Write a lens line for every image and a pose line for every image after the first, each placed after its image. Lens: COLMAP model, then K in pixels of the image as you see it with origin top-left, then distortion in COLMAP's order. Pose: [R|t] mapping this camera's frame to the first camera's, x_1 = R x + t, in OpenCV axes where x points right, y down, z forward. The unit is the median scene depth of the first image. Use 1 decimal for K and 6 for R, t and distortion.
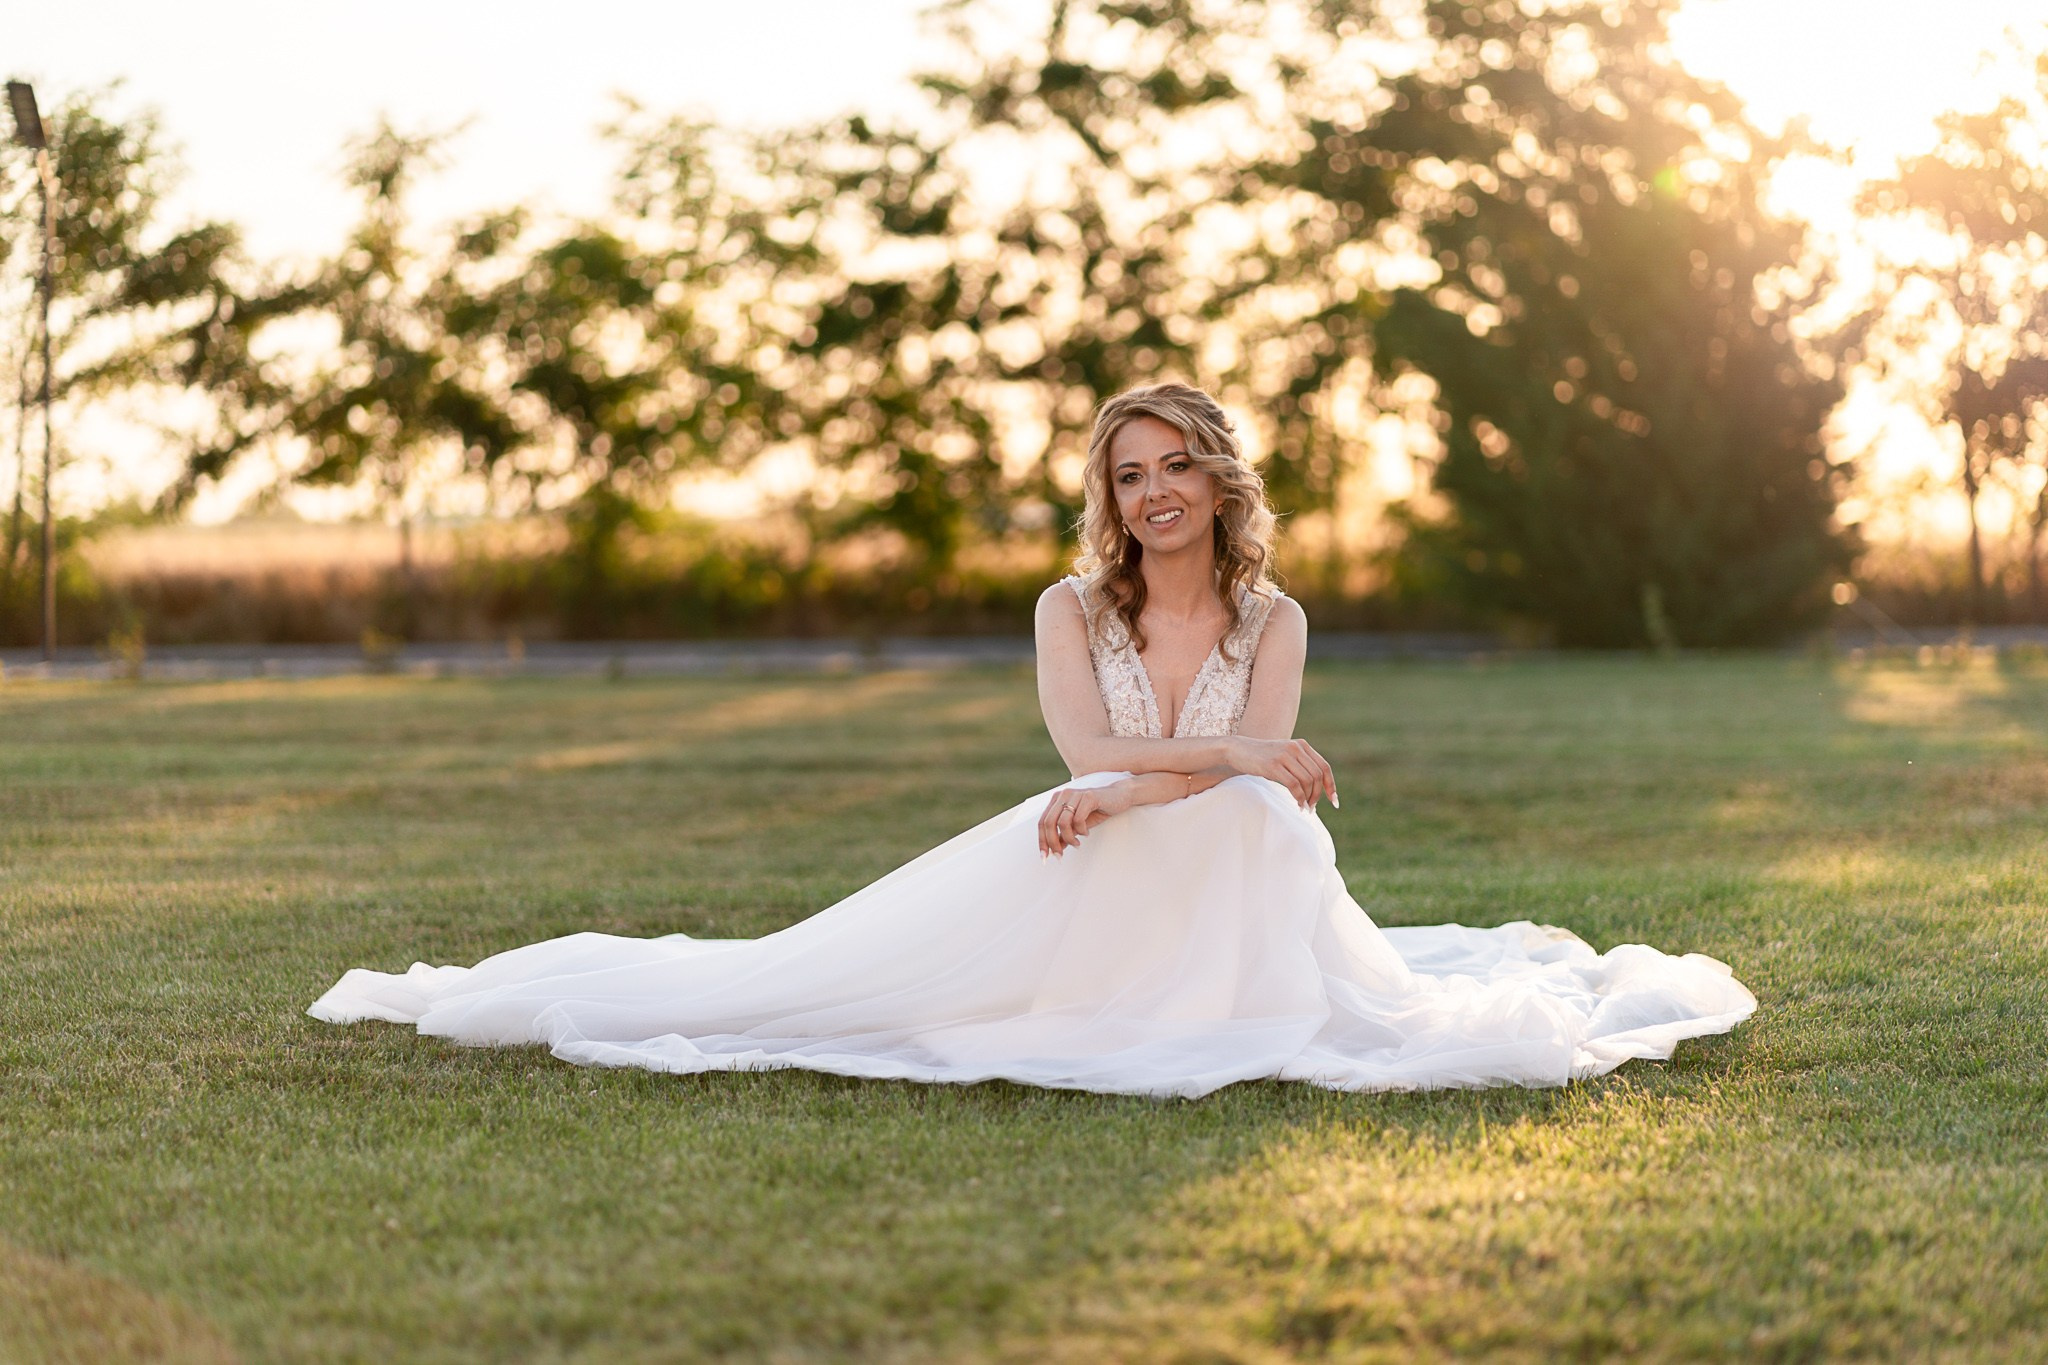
lens RADIAL K [[4833.9, 0, 1024.0], [0, 4833.9, 682.5], [0, 0, 1]] dist [-0.023501, -0.030575]
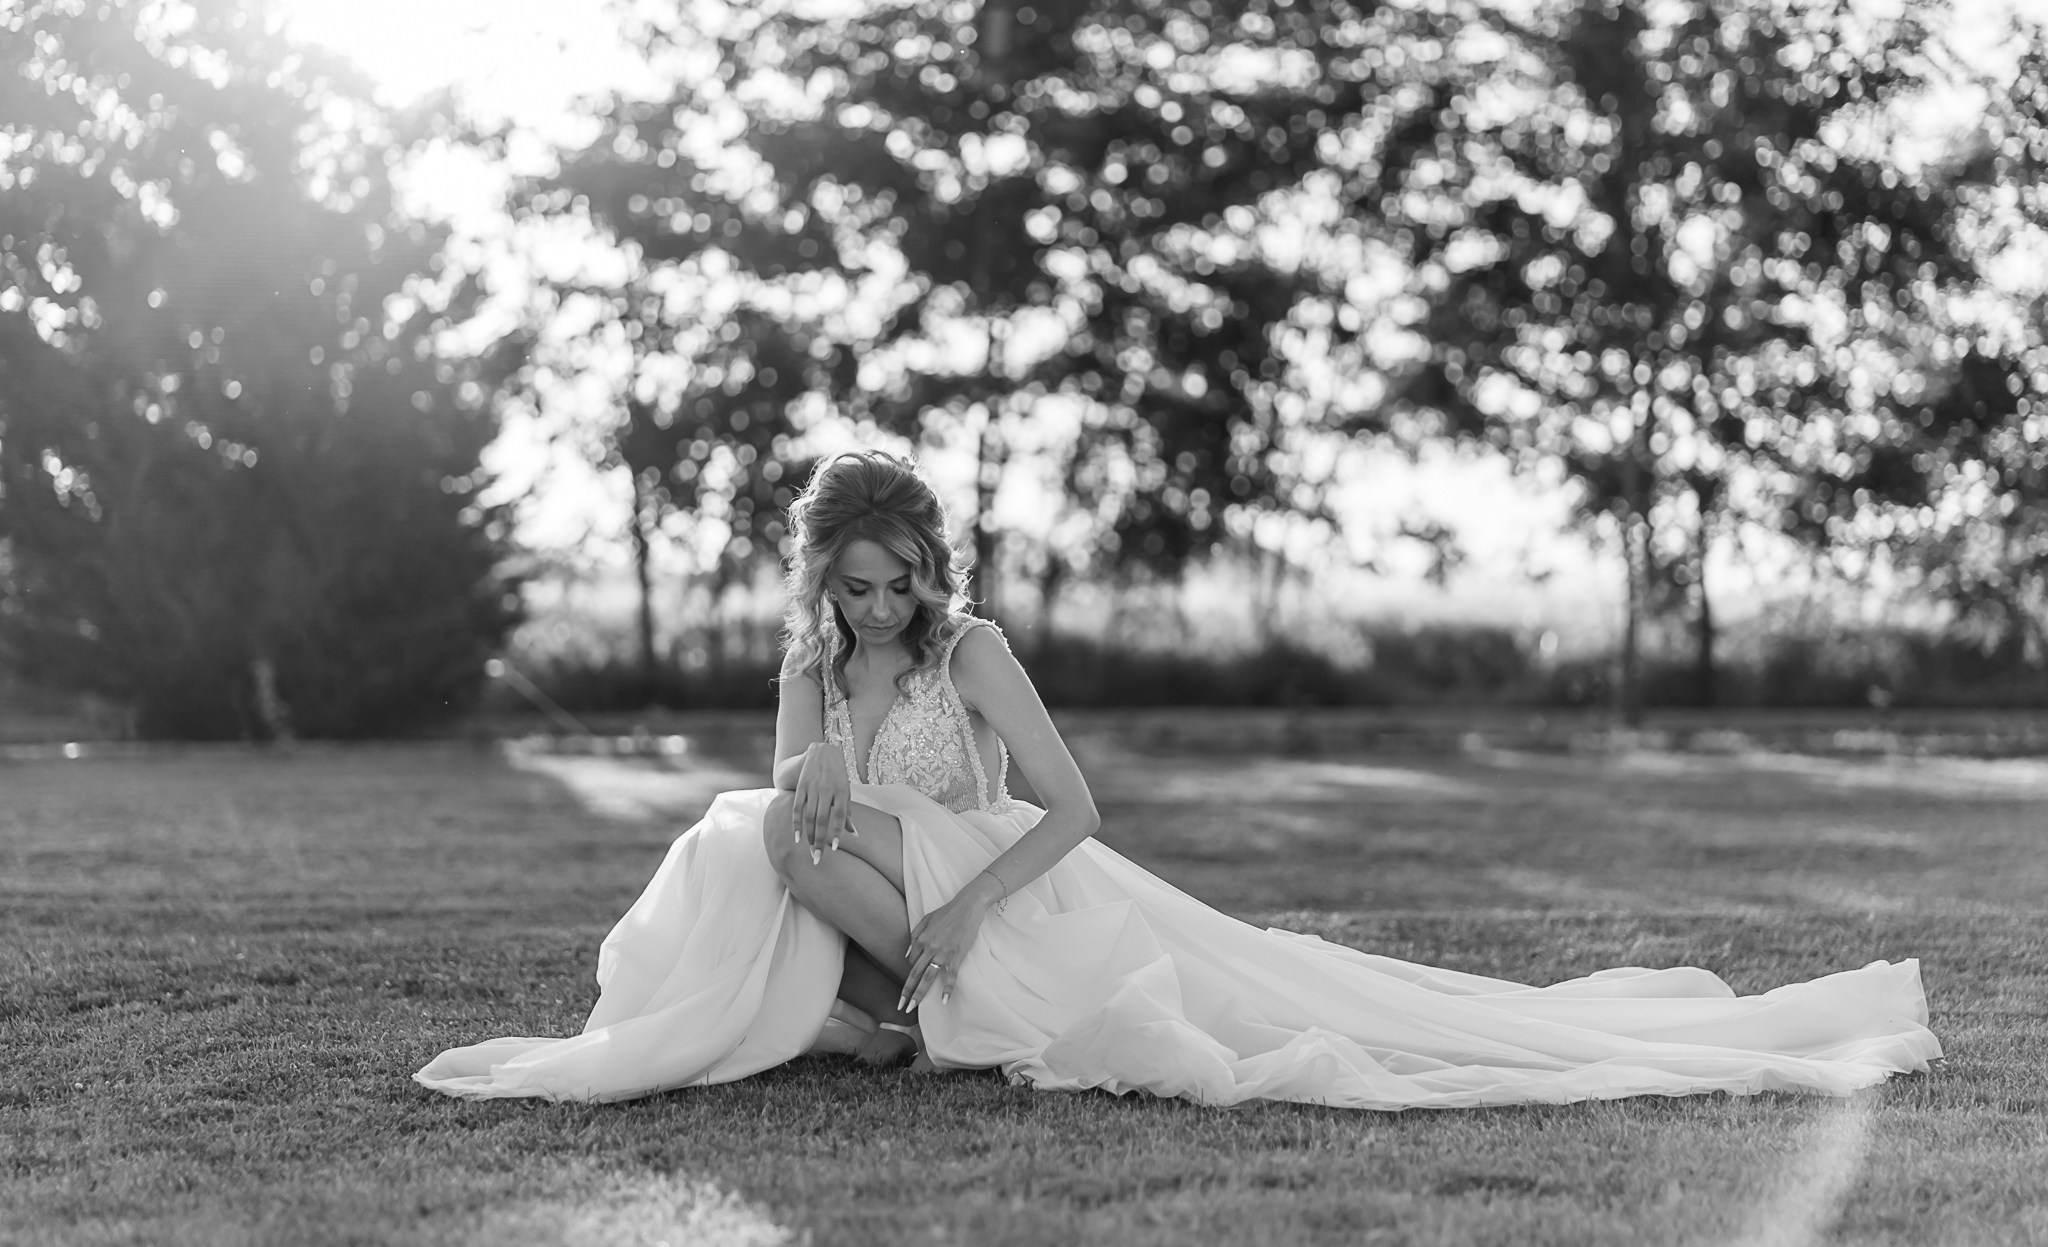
lens RADIAL K [[4957.7, 0, 974.2], [0, 4957.7, 543.5], [0, 0, 1]] dist [0.592345, -3.628556]
pose [[0.963098, 0.015229, 0.268721, 0.016828], [-0.003849, 0.999075, -0.042822, -0.002827], [-0.269124, 0.040208, 0.962266, 0.139520]]
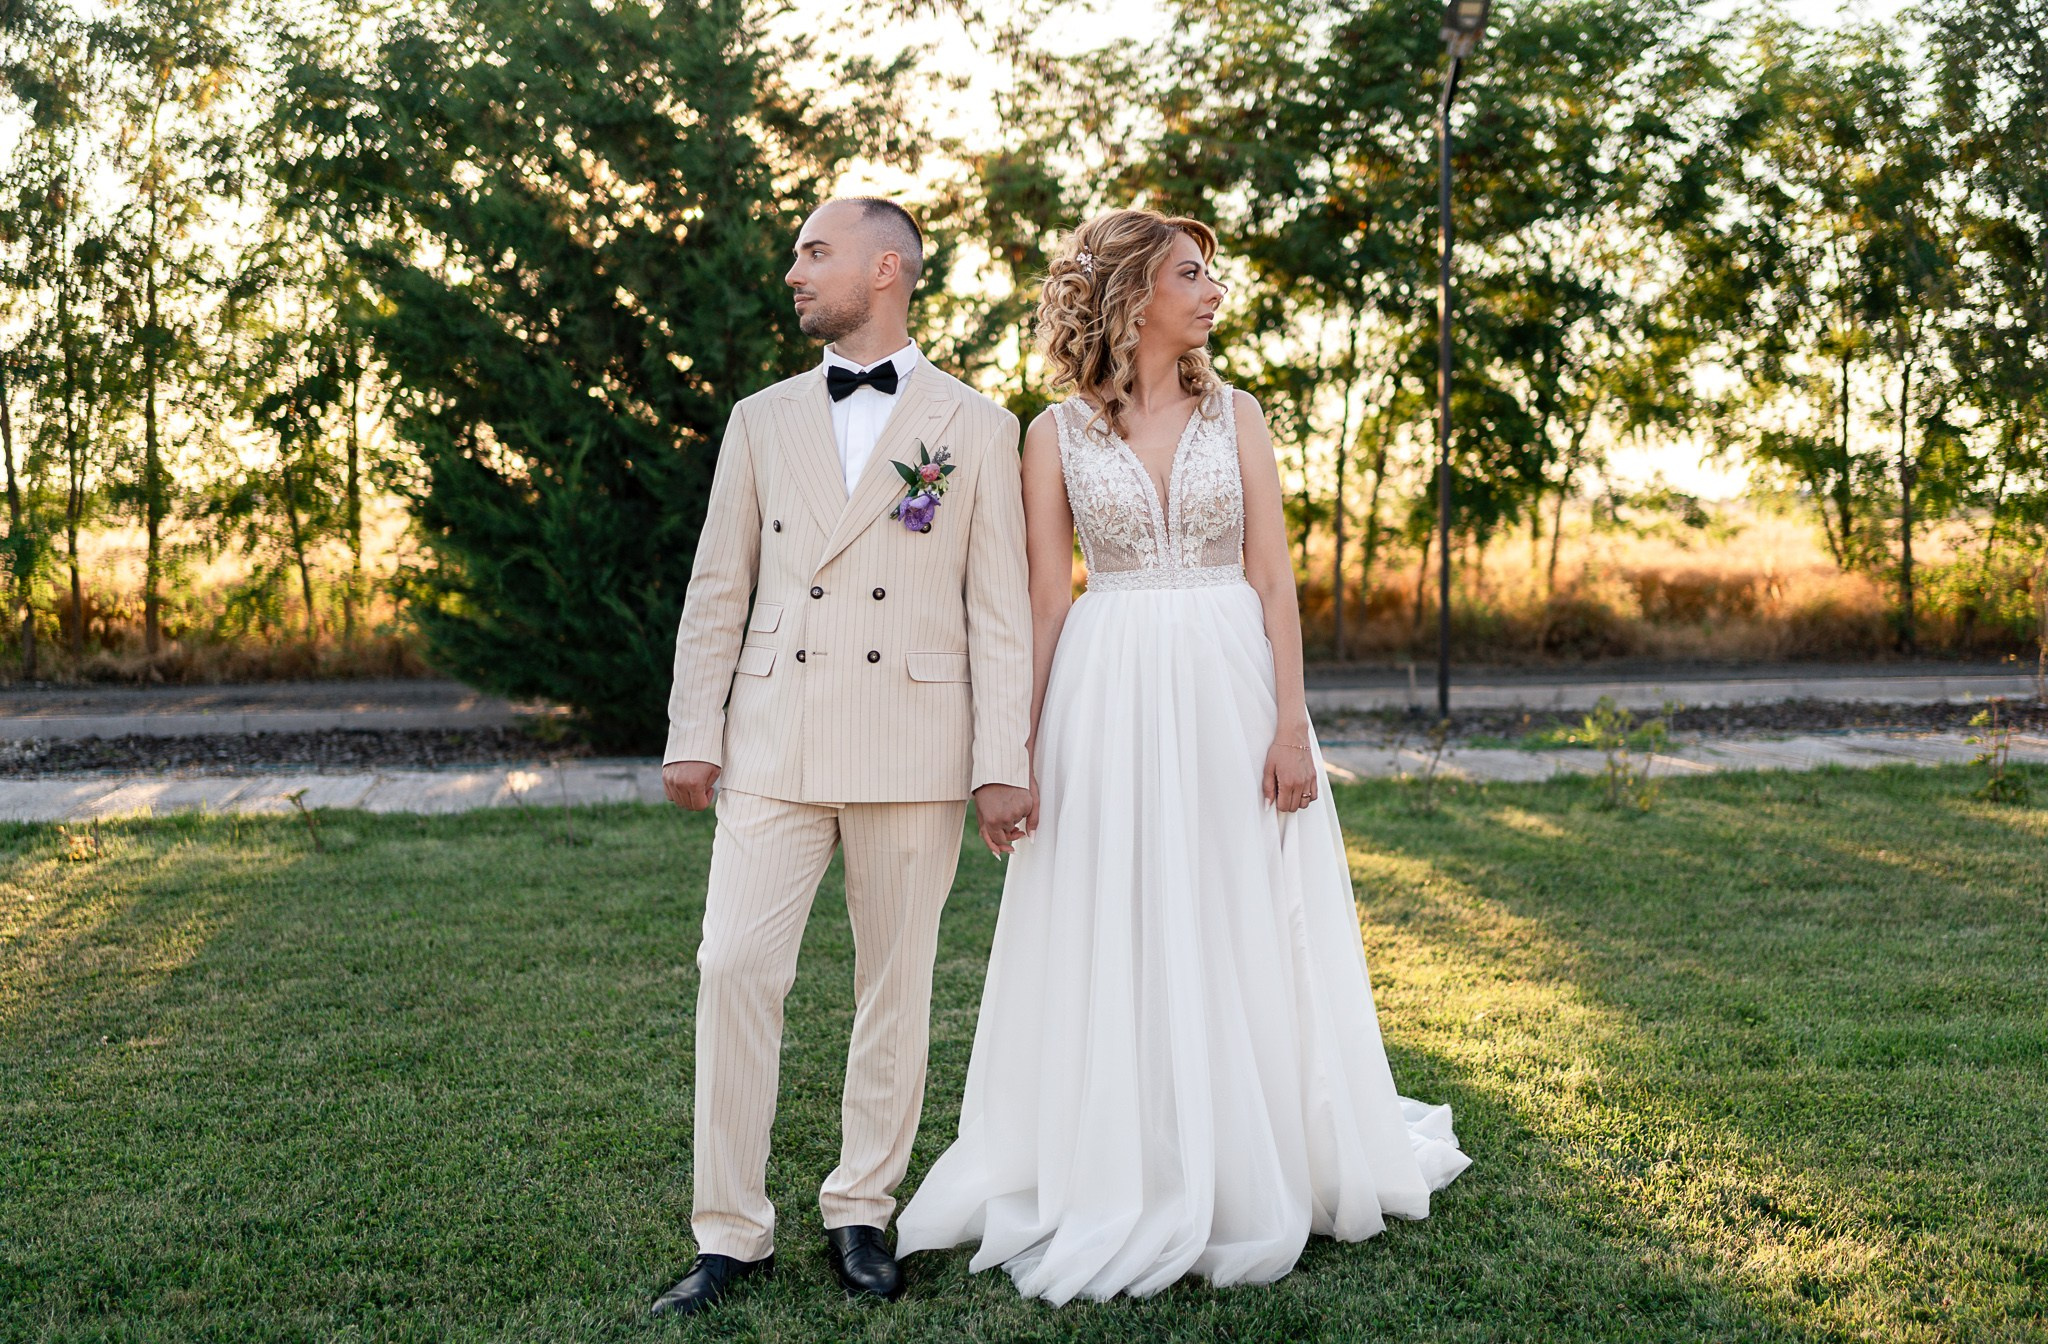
lens RADIAL K [[2046.5, 0, 1027.0], [0, 2046.5, 598.4], [0, 0, 1]] dist [0.000975, 0.007292]
pose [[0.953961, -0.003458, 0.299910, 0.070120], [0.000093, 0.999937, 0.011235, -0.027311], [-0.299929, -0.010690, 0.953901, 0.594561]]
